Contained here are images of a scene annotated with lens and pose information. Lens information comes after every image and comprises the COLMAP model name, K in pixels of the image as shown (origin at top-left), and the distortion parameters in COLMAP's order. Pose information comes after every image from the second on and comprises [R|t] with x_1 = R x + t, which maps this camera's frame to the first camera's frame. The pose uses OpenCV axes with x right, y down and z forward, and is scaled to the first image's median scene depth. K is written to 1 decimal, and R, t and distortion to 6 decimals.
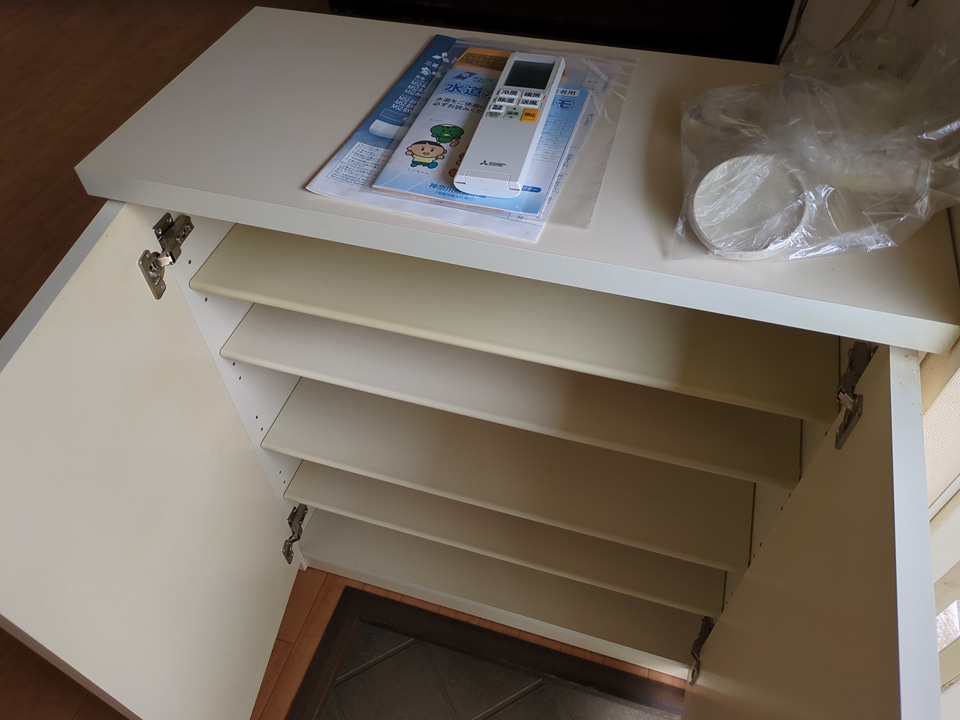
lens RADIAL K [[725.8, 0, 480.0], [0, 725.8, 360.0], [0, 0, 1]] dist [0.053681, -0.030246]
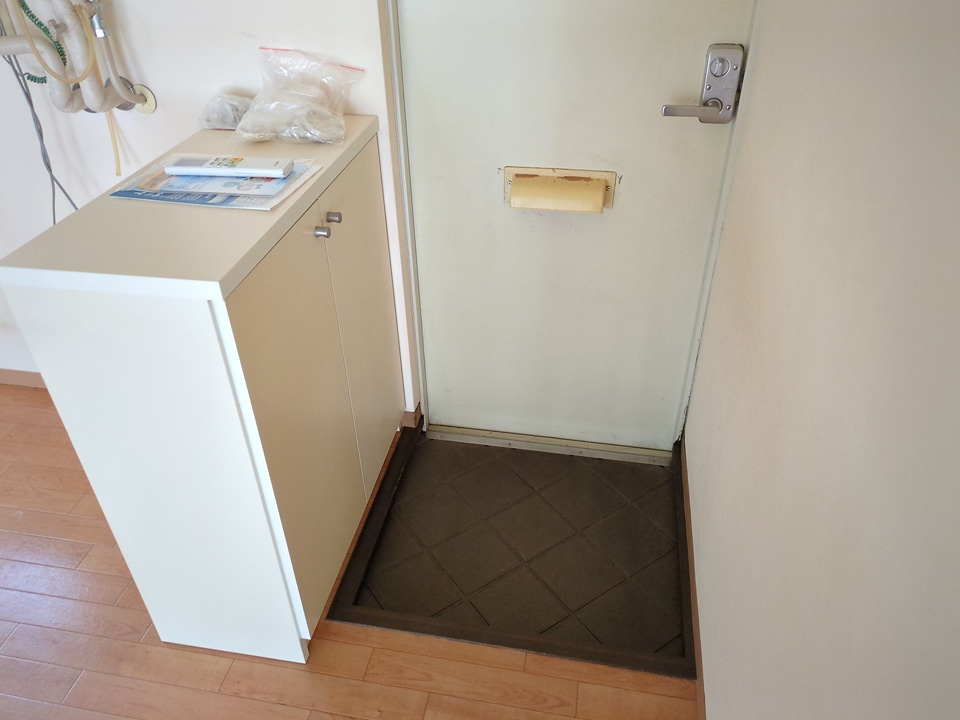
lens RADIAL K [[725.8, 0, 480.0], [0, 725.8, 360.0], [0, 0, 1]] dist [0.053681, -0.030246]
pose [[-0.115909, -0.552061, 0.825708, -1.932456], [0.766441, 0.479050, 0.427878, -0.410119], [-0.631770, 0.682452, 0.367596, 0.210080]]
